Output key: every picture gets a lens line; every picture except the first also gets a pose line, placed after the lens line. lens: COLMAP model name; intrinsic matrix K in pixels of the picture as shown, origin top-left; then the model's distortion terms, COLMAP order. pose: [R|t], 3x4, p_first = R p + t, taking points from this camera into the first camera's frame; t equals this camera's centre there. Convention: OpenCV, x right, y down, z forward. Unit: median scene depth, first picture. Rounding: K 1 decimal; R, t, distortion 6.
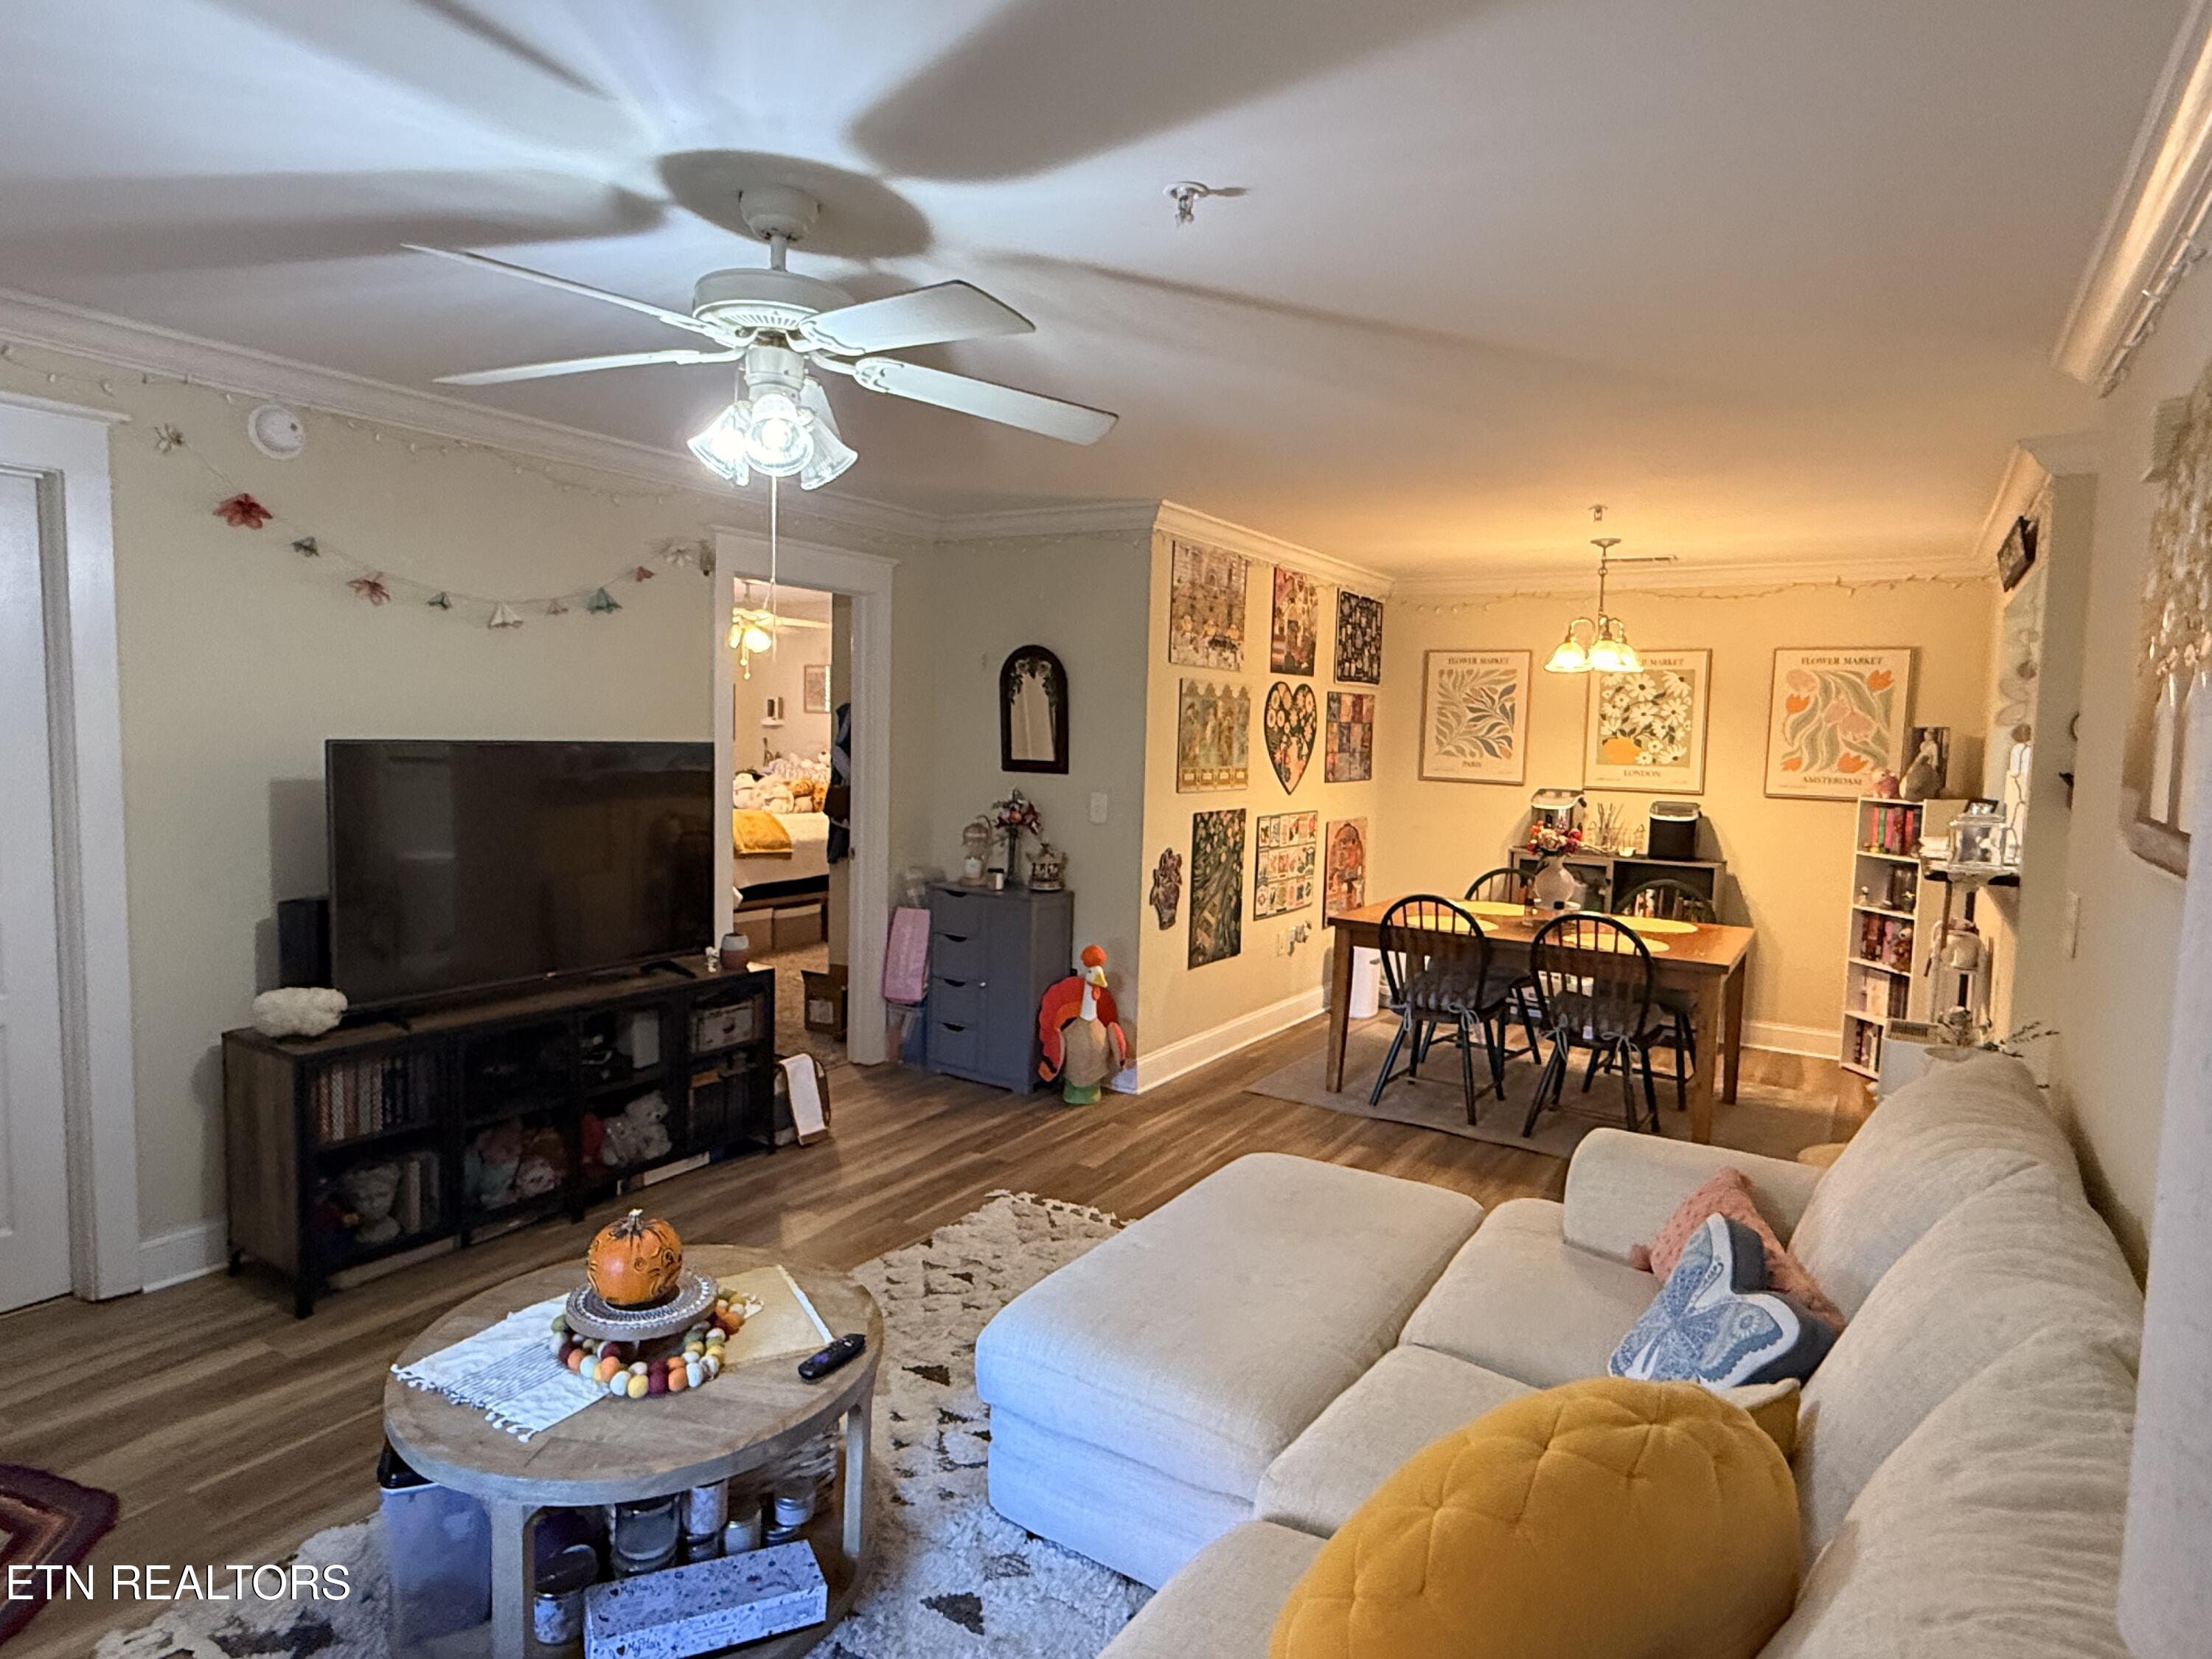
lens RADIAL K [[1244.7, 0, 1093.1], [0, 1244.7, 833.4], [0, 0, 1]] dist [-0.000152, 0.000272]
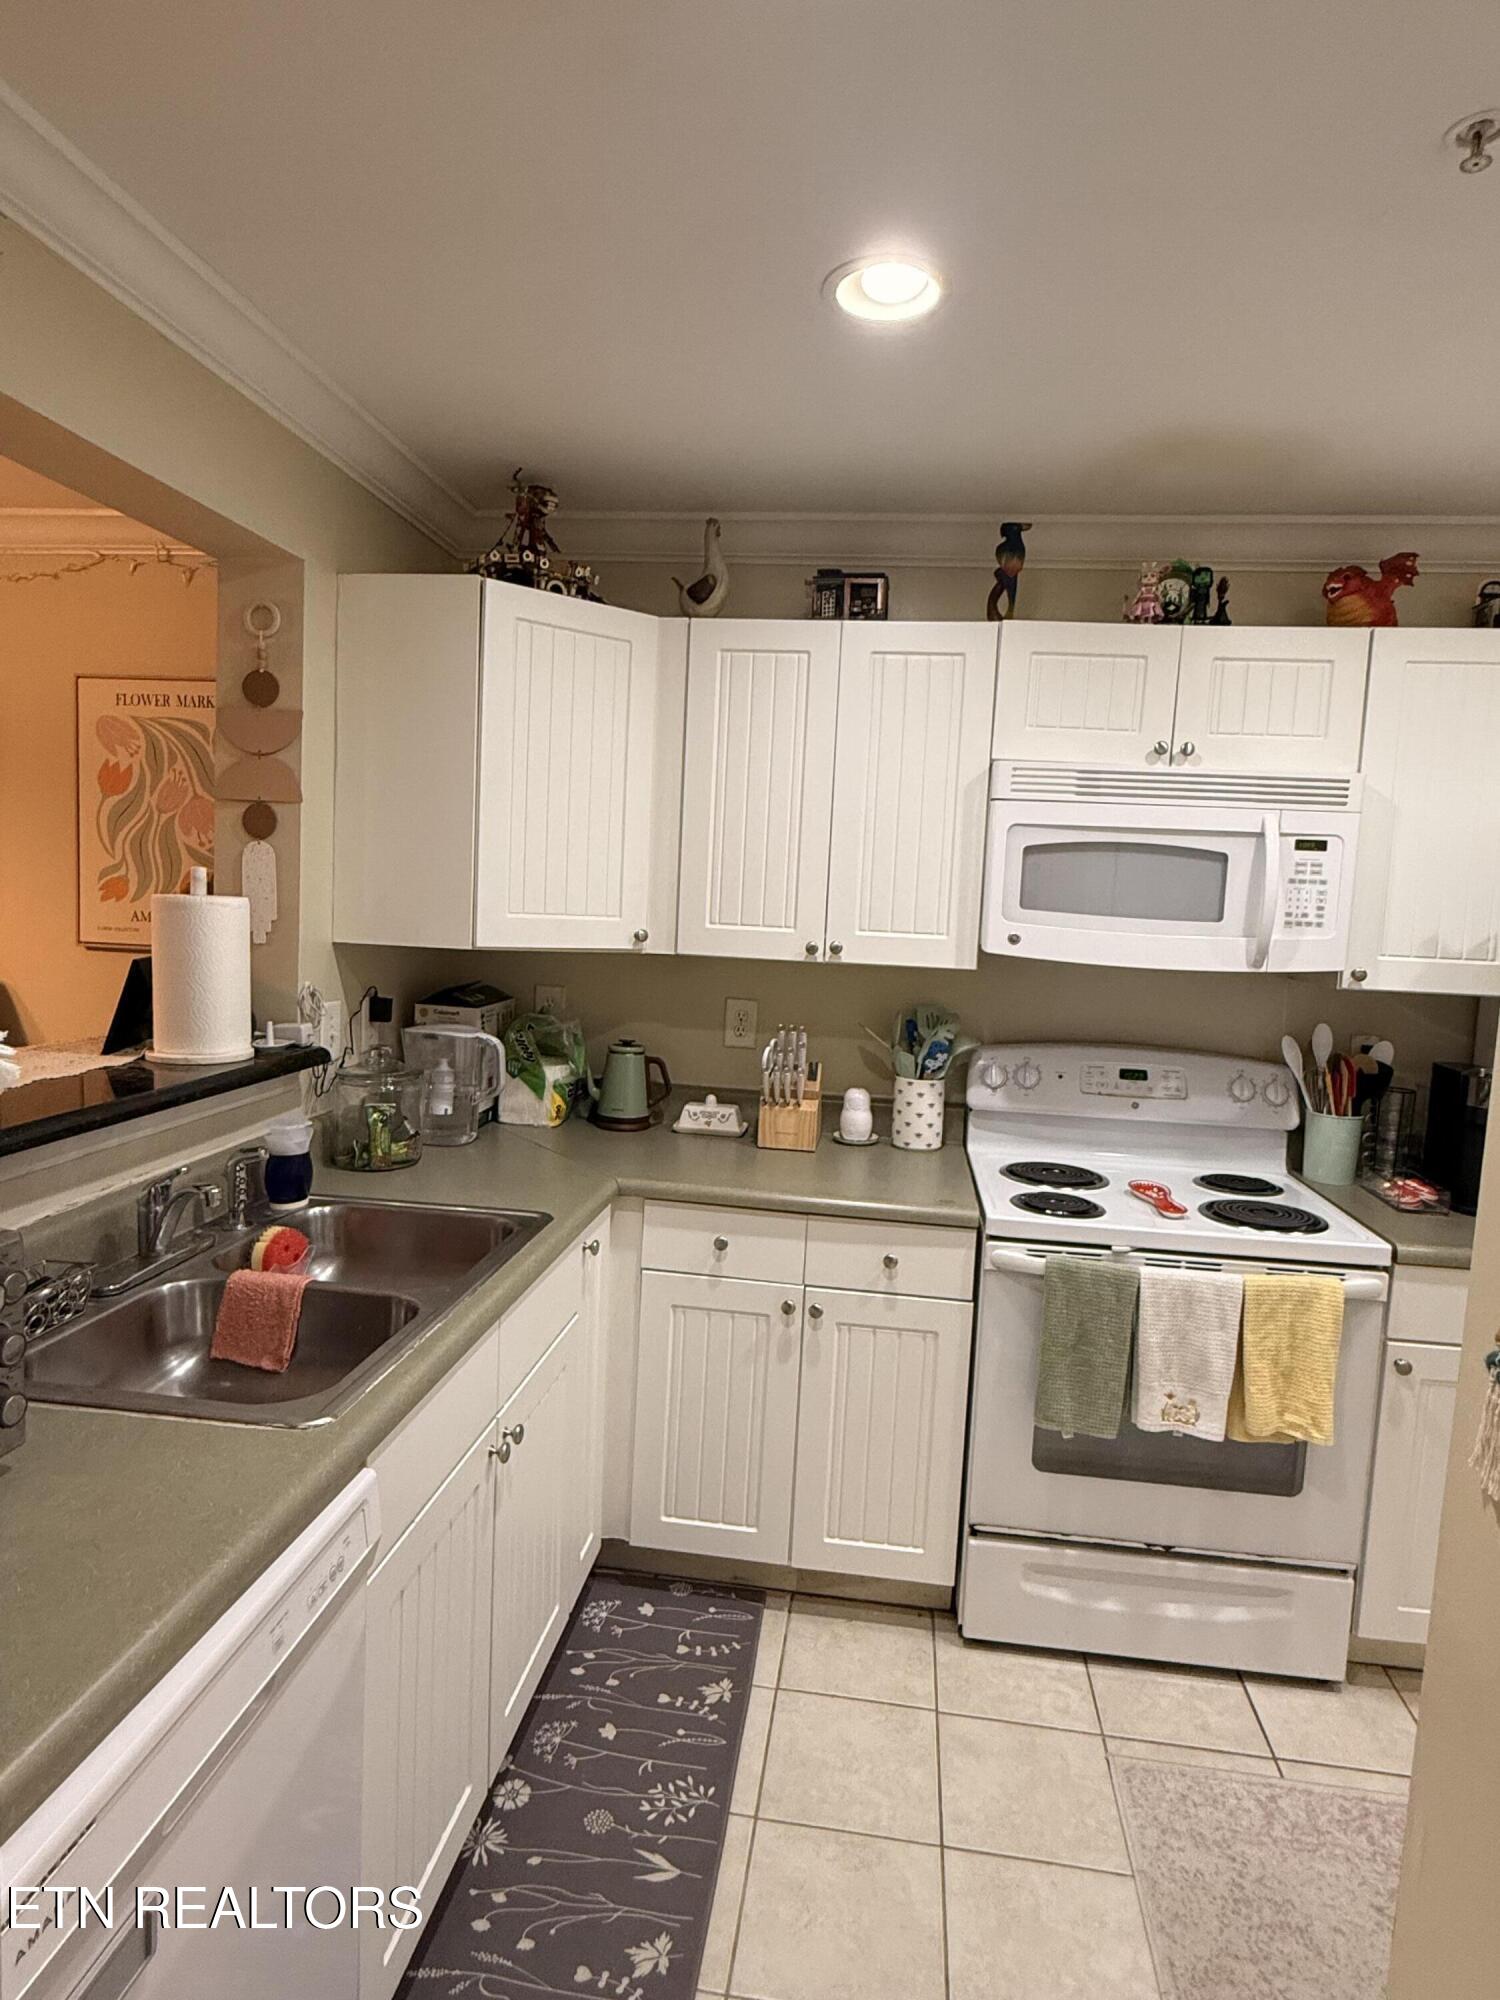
lens RADIAL K [[1120.5, 0, 750.0], [0, 1120.5, 1000.0], [0, 0, 1]] dist [-0.000198, 0.000209]
pose [[0.902669, -0.026684, 0.429507, 0.651173], [0.015950, 0.999464, 0.028572, -0.017482], [-0.430039, -0.018940, 0.902612, 0.466897]]
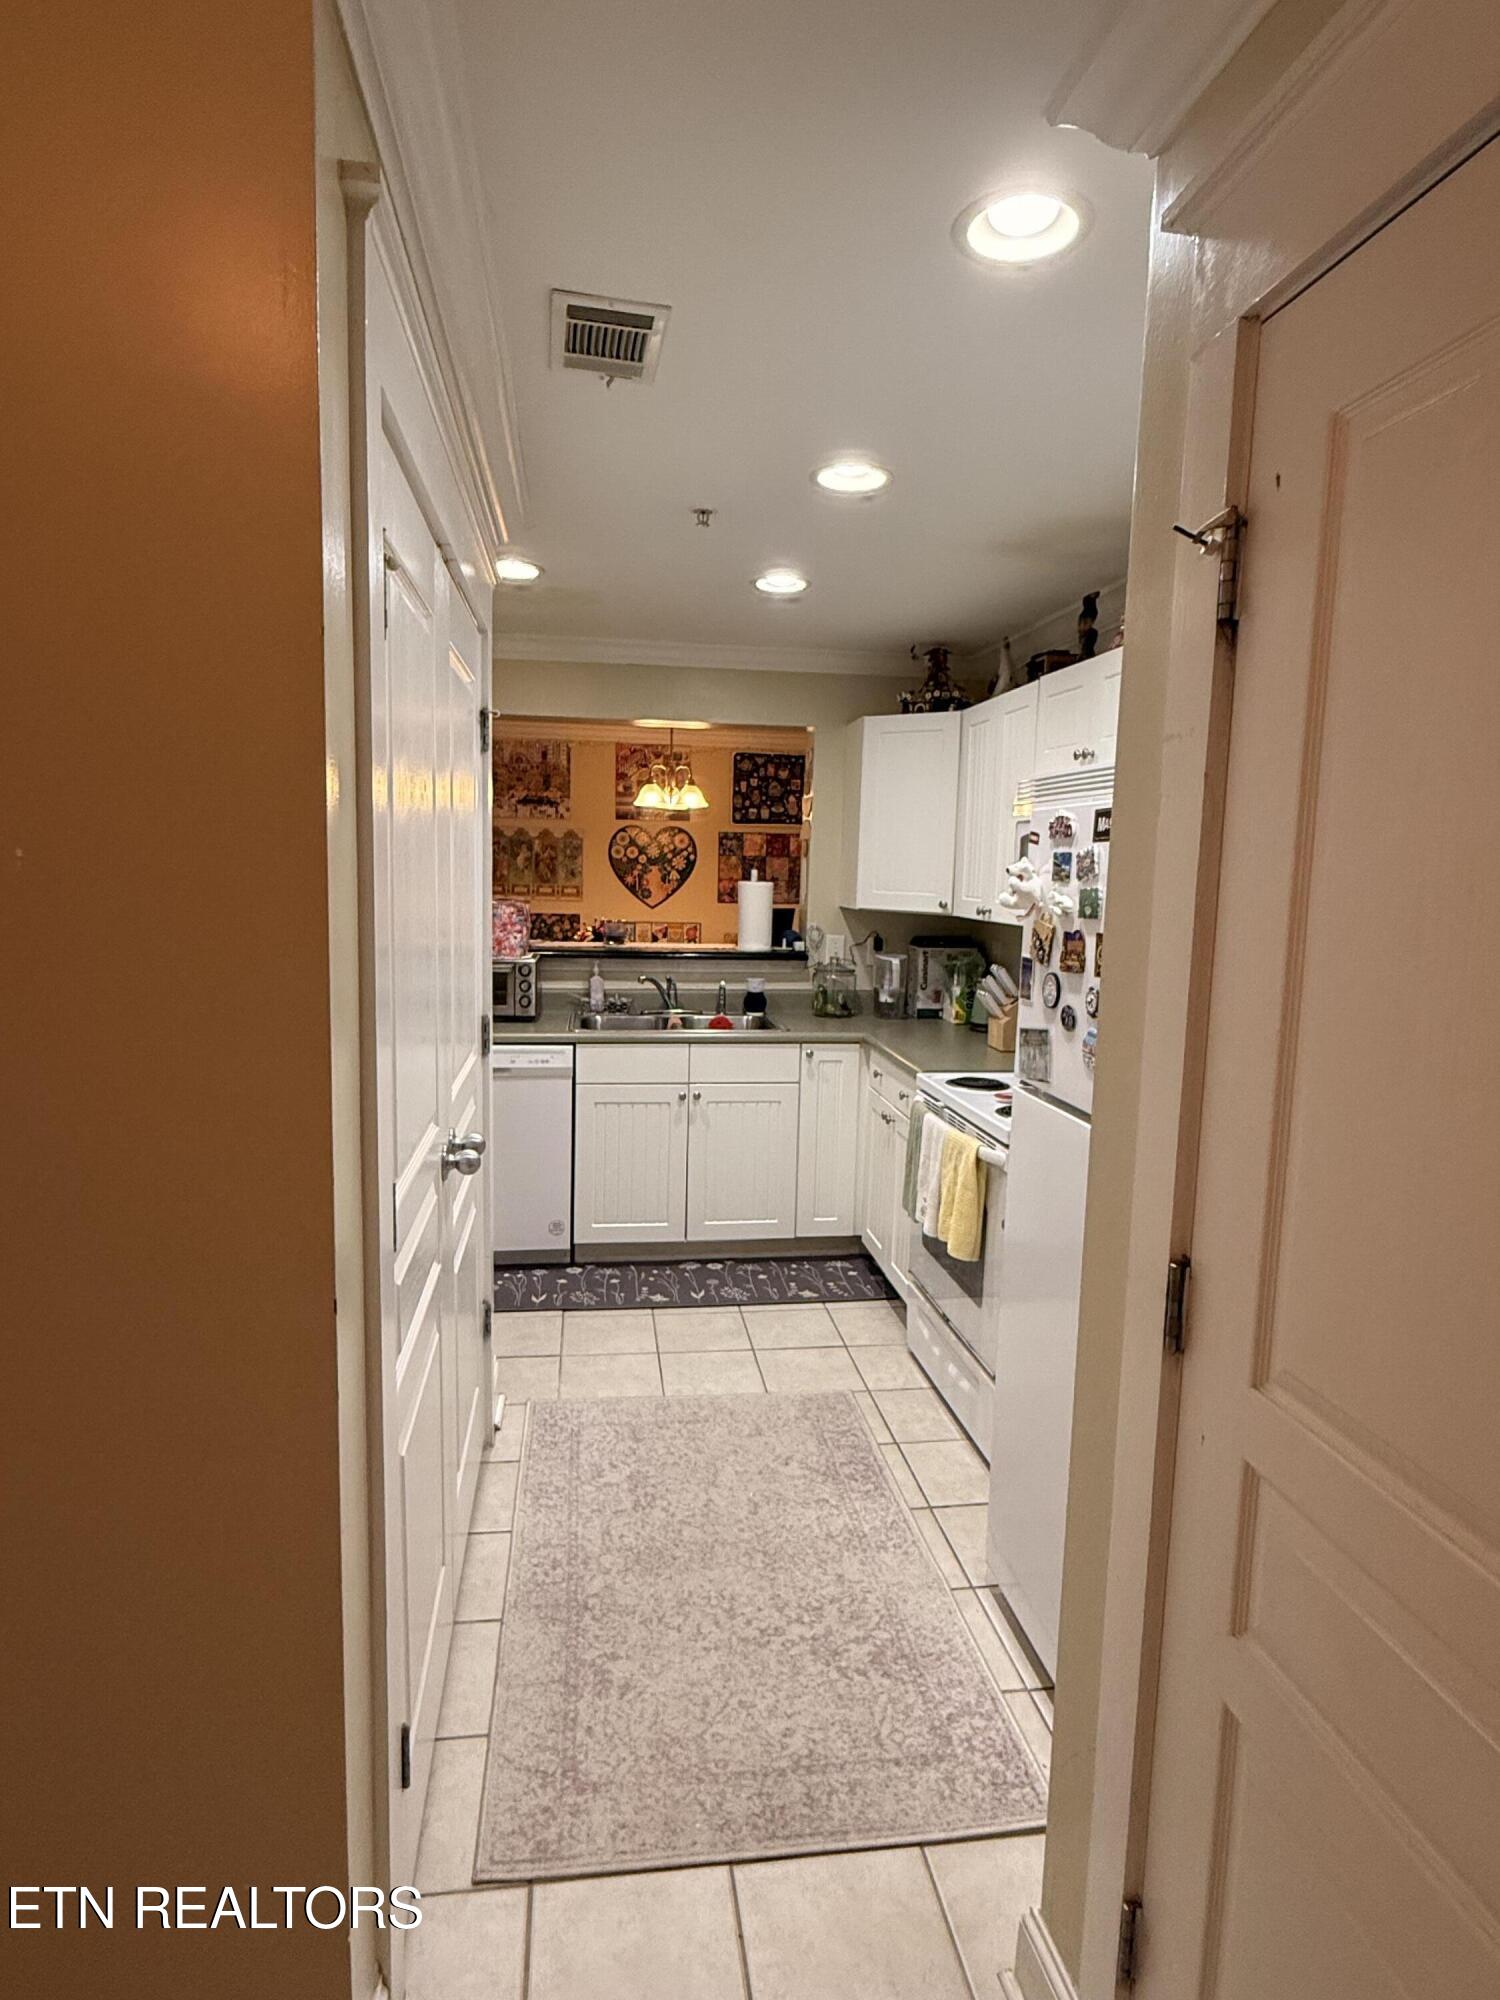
lens RADIAL K [[1120.5, 0, 750.0], [0, 1120.5, 1000.0], [0, 0, 1]] dist [-0.000198, 0.000209]
pose [[0.654857, 0.079638, -0.751545, 1.286390], [-0.072528, 0.996465, 0.042394, 0.010073], [0.752264, 0.026745, 0.658318, 0.305084]]
